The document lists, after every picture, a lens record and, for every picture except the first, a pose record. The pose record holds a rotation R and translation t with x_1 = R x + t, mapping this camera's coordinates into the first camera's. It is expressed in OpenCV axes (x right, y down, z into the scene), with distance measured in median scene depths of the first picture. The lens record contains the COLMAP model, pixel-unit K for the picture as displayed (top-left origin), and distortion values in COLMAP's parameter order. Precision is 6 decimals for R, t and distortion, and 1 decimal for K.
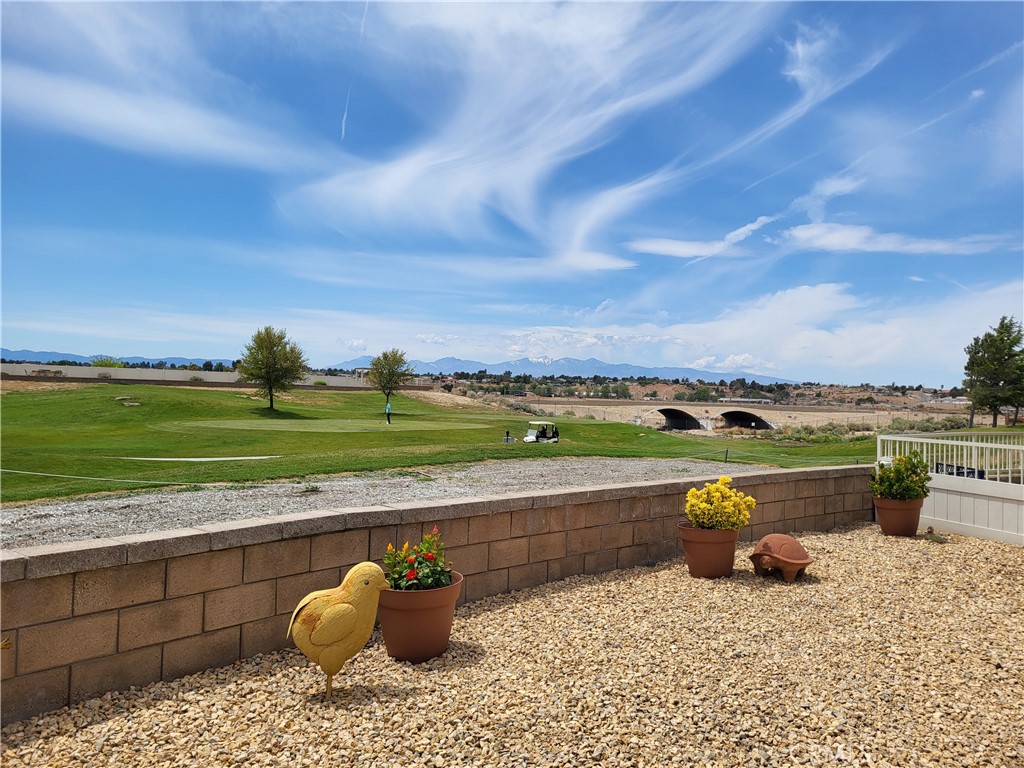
lens RADIAL K [[785.1, 0, 517.4], [0, 785.1, 383.9], [0, 0, 1]] dist [0.046689, -0.010084]
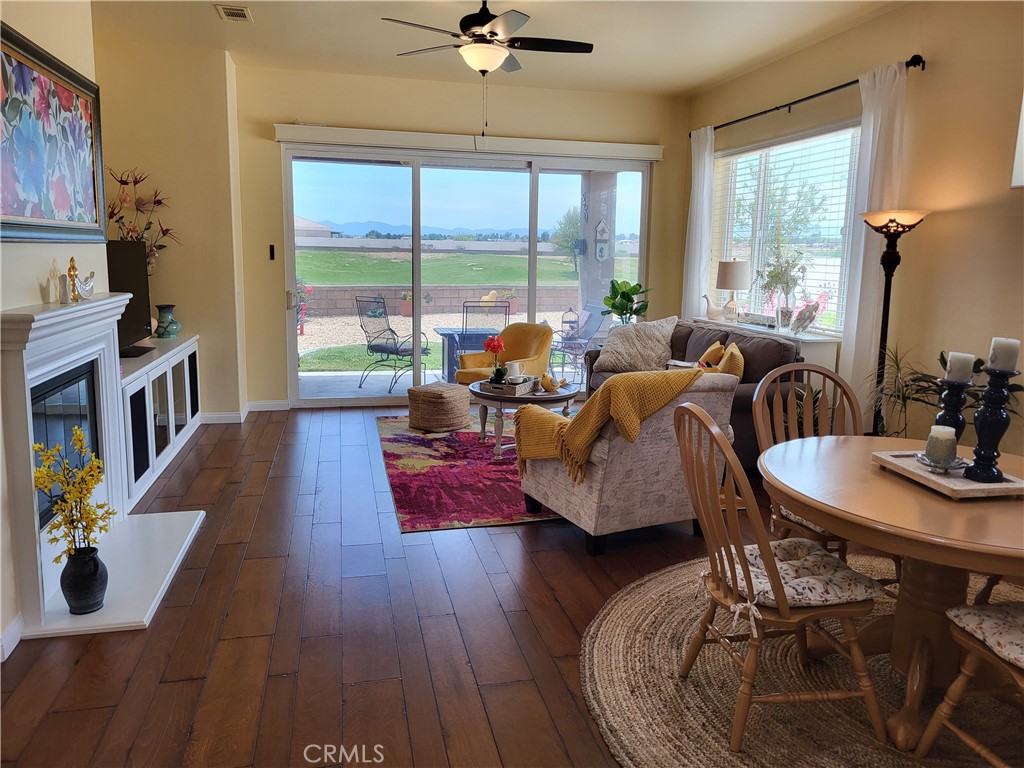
lens RADIAL K [[777.8, 0, 513.4], [0, 777.8, 371.0], [0, 0, 1]] dist [0.045768, -0.006240]
pose [[0.913941, 0.049380, -0.402832, 0.093145], [0.012552, 0.988656, 0.149669, -0.000376], [0.405654, -0.141845, 0.902954, -0.165407]]
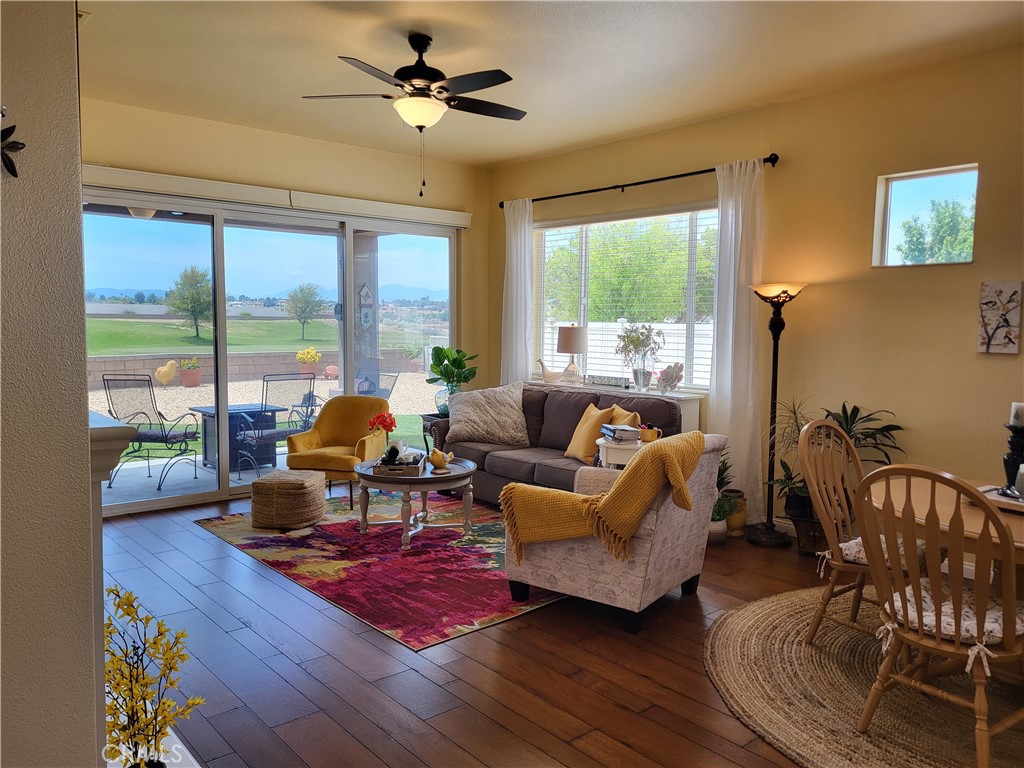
lens RADIAL K [[785.1, 0, 517.4], [0, 785.1, 383.9], [0, 0, 1]] dist [0.046689, -0.010084]
pose [[0.997519, -0.024977, 0.065824, 0.067845], [0.018659, 0.995312, 0.094904, -0.001277], [-0.067886, -0.093441, 0.993308, -0.166464]]
